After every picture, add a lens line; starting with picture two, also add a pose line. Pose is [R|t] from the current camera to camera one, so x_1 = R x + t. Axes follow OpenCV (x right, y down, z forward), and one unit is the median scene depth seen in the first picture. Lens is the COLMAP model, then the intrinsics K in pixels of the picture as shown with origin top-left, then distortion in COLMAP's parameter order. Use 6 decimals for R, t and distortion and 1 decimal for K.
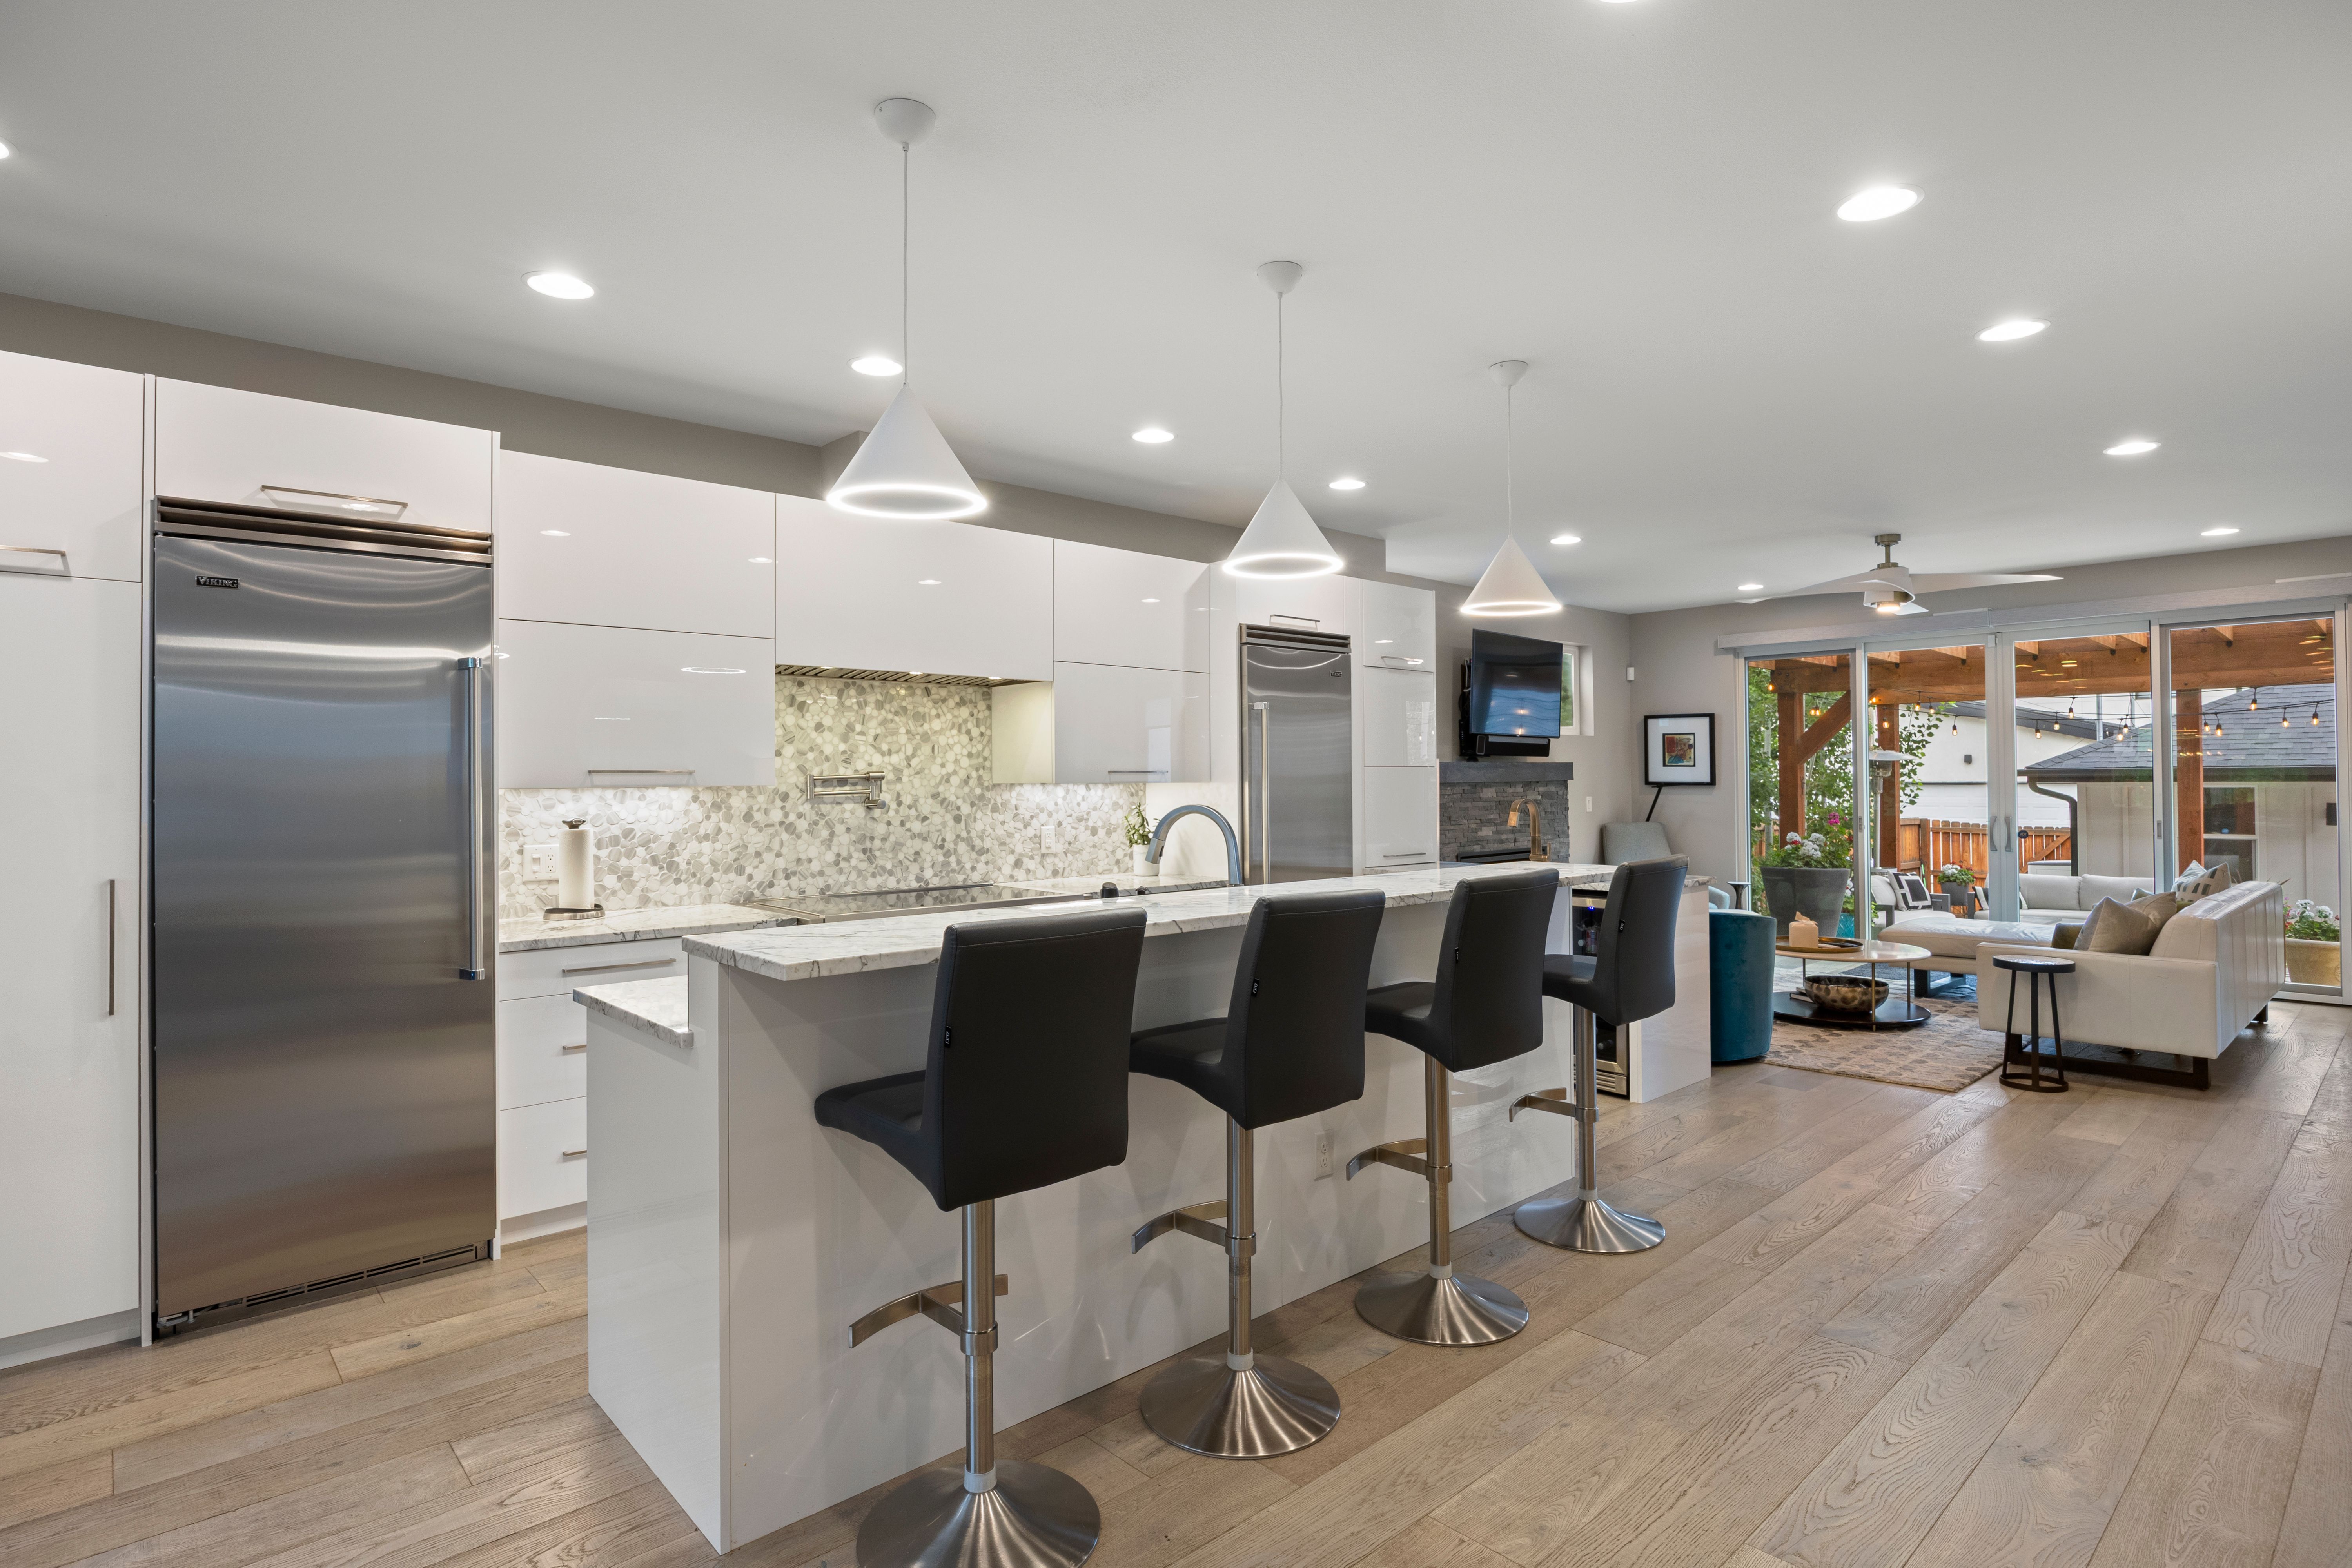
lens RADIAL K [[1195.2, 0, 1175.3], [0, 1195.2, 770.9], [0, 0, 1]] dist [-0.007007, -0.001745]
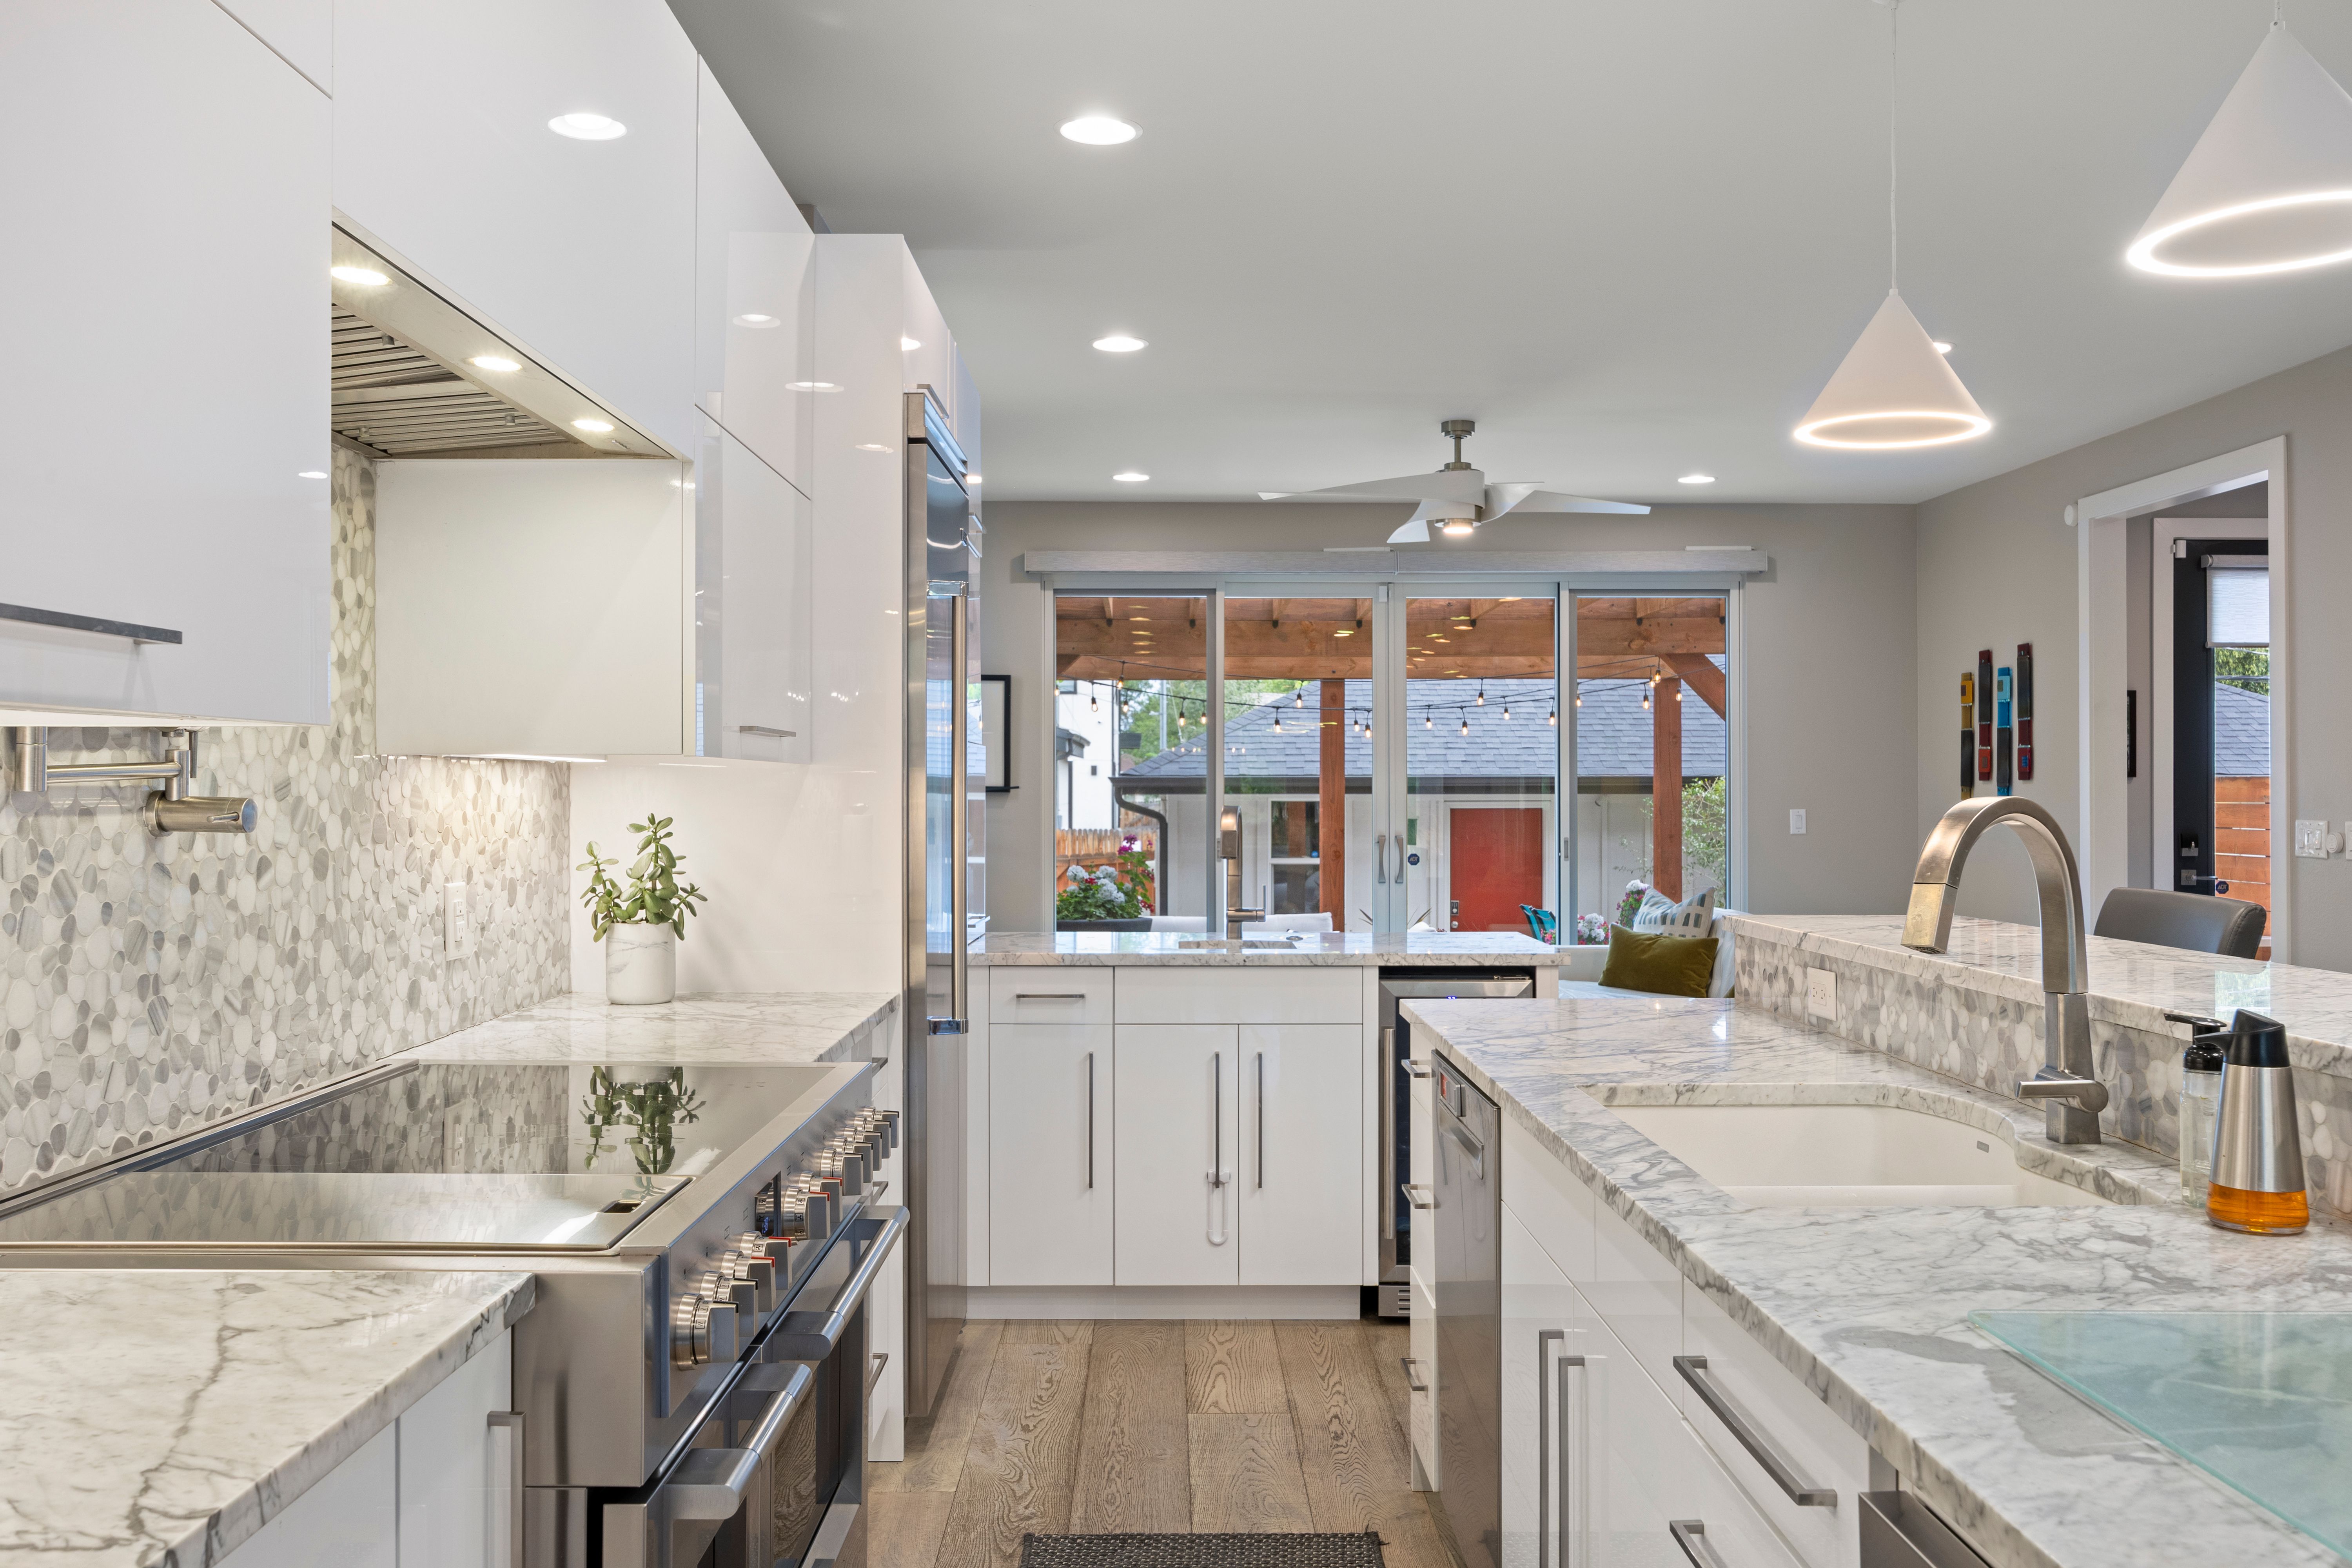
lens RADIAL K [[1893.0, 0, 1168.1], [0, 1893.0, 790.2], [0, 0, 1]] dist [-0.000078, -0.000425]
pose [[0.669679, 0.007381, 0.742614, -0.408723], [-0.011369, 0.999935, 0.000313, 0.018442], [-0.742564, -0.008653, 0.669720, 0.515337]]
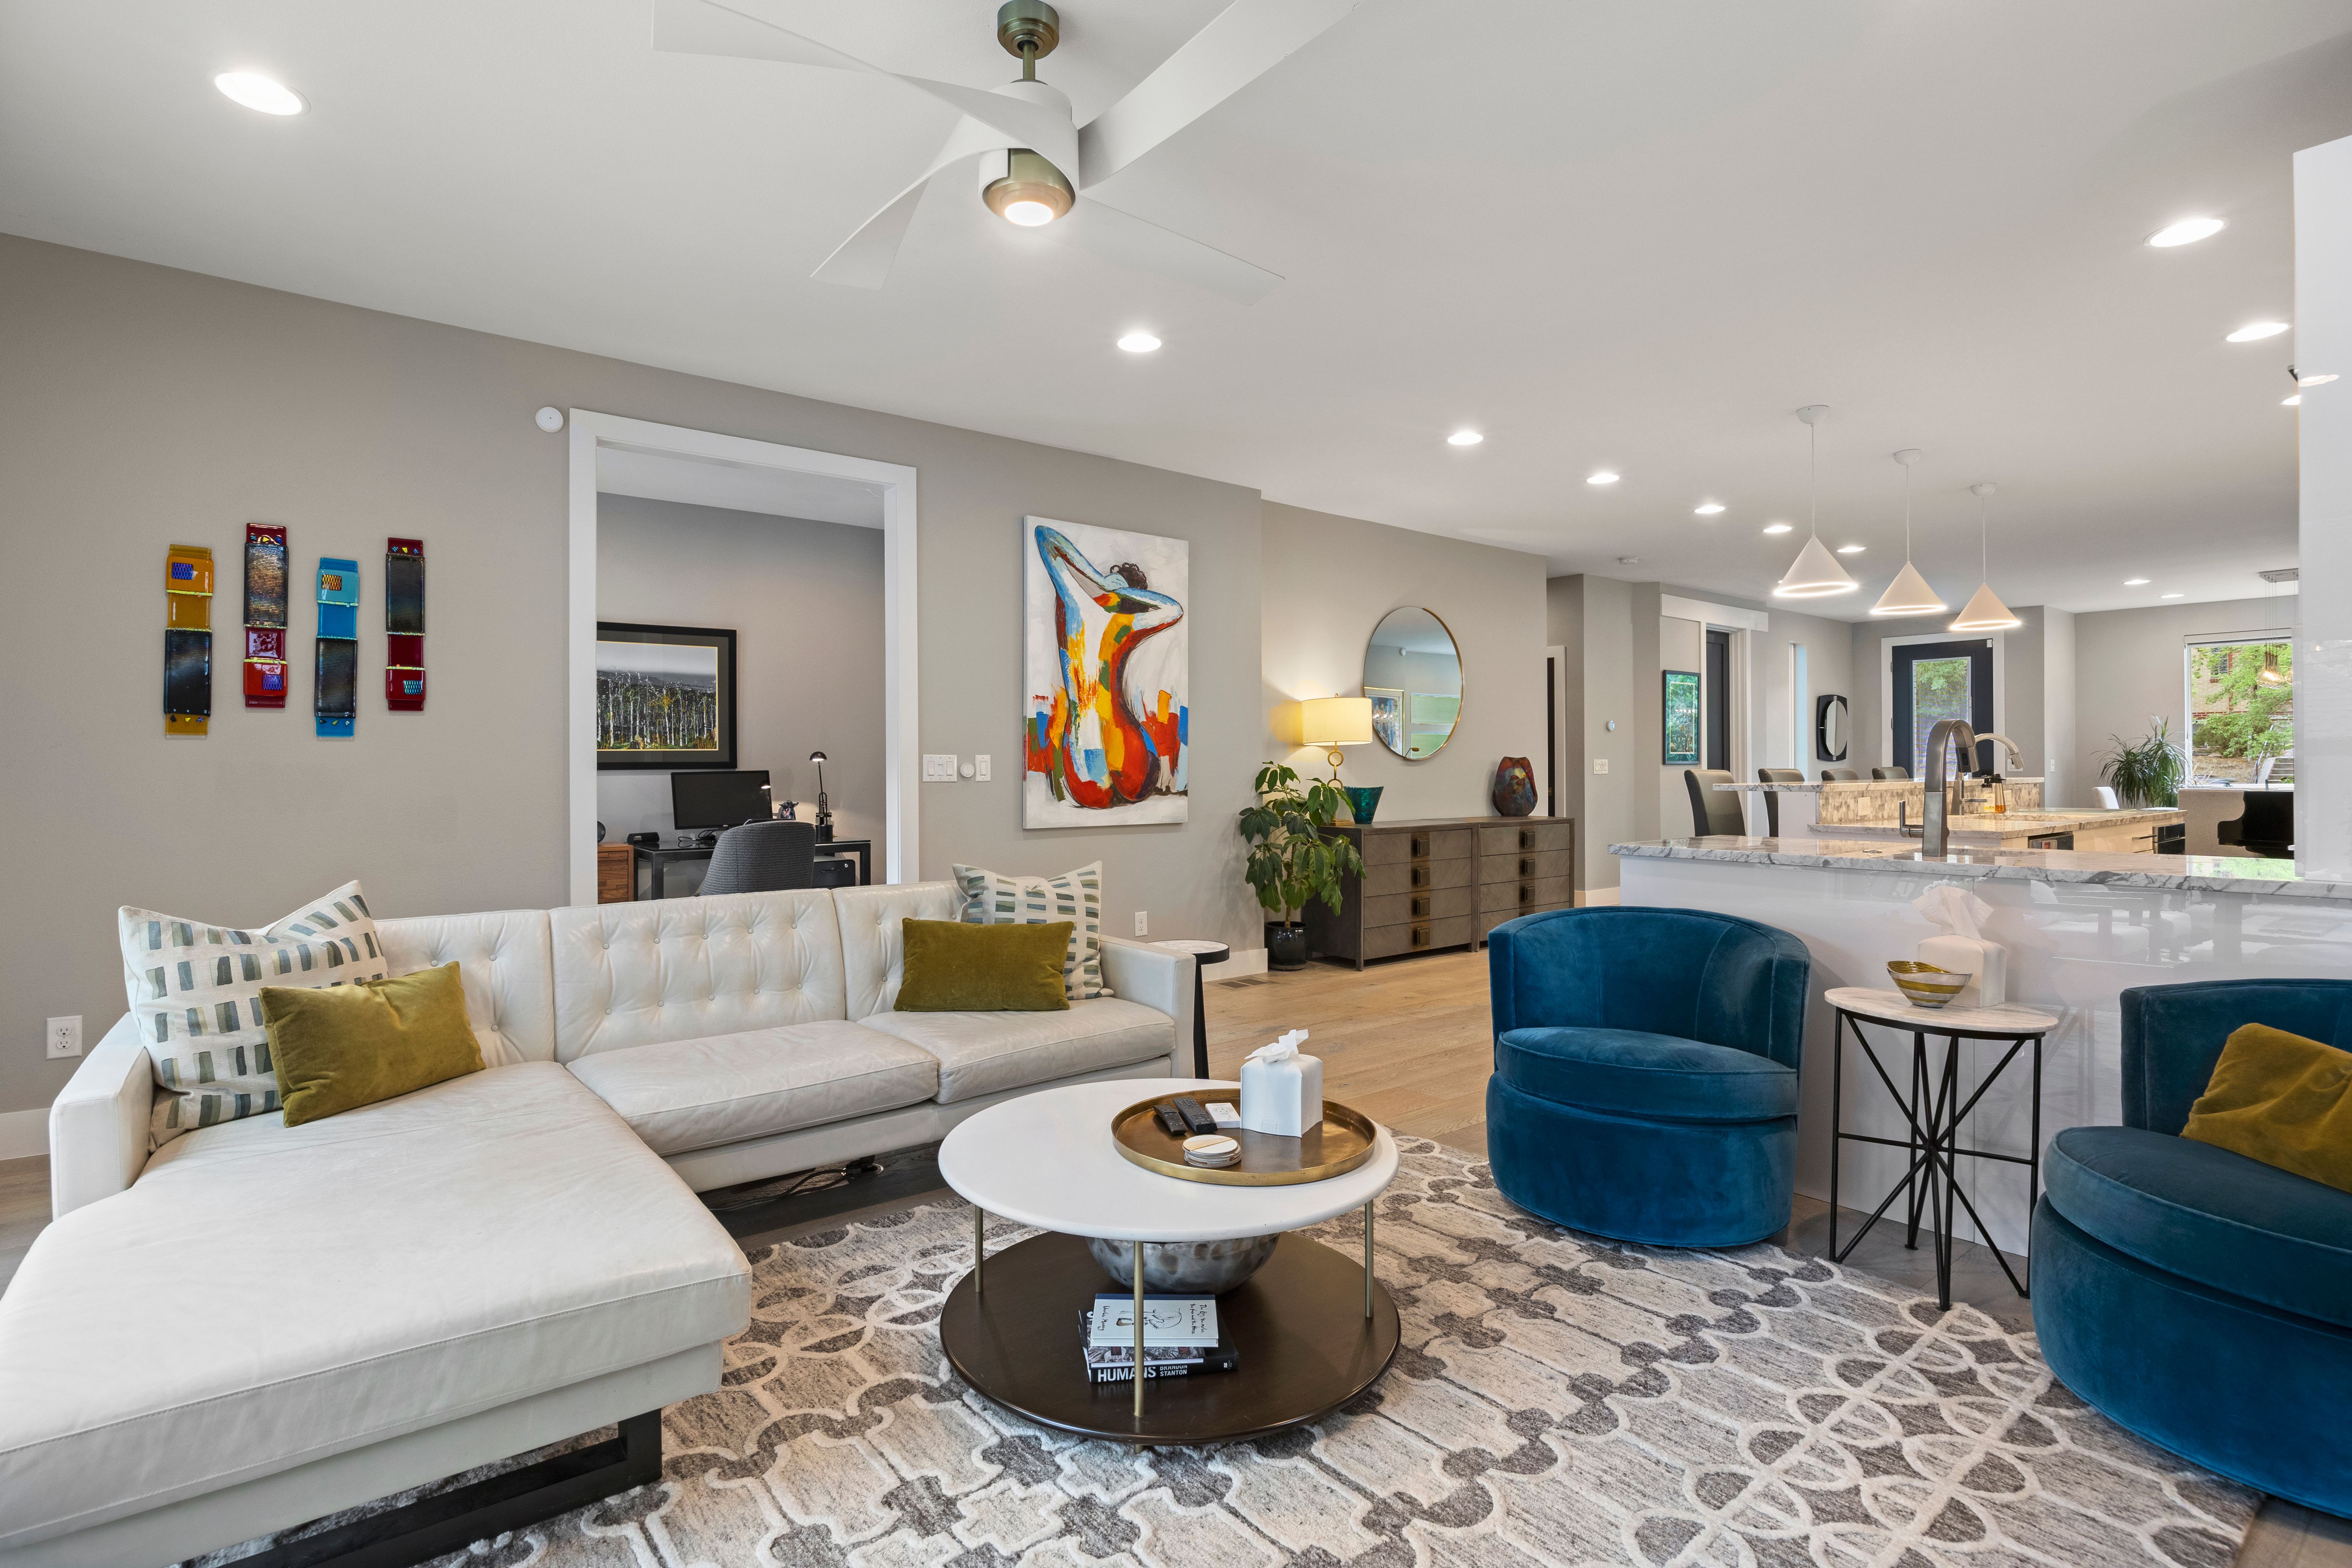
lens RADIAL K [[1103.5, 0, 1154.7], [0, 1103.5, 780.8], [0, 0, 1]] dist [-0.011473, 0.000503]
pose [[-0.996196, 0.009811, 0.086591, 0.692554], [0.009997, 0.999949, 0.001707, 0.052394], [-0.086570, 0.002566, -0.996243, 1.730713]]
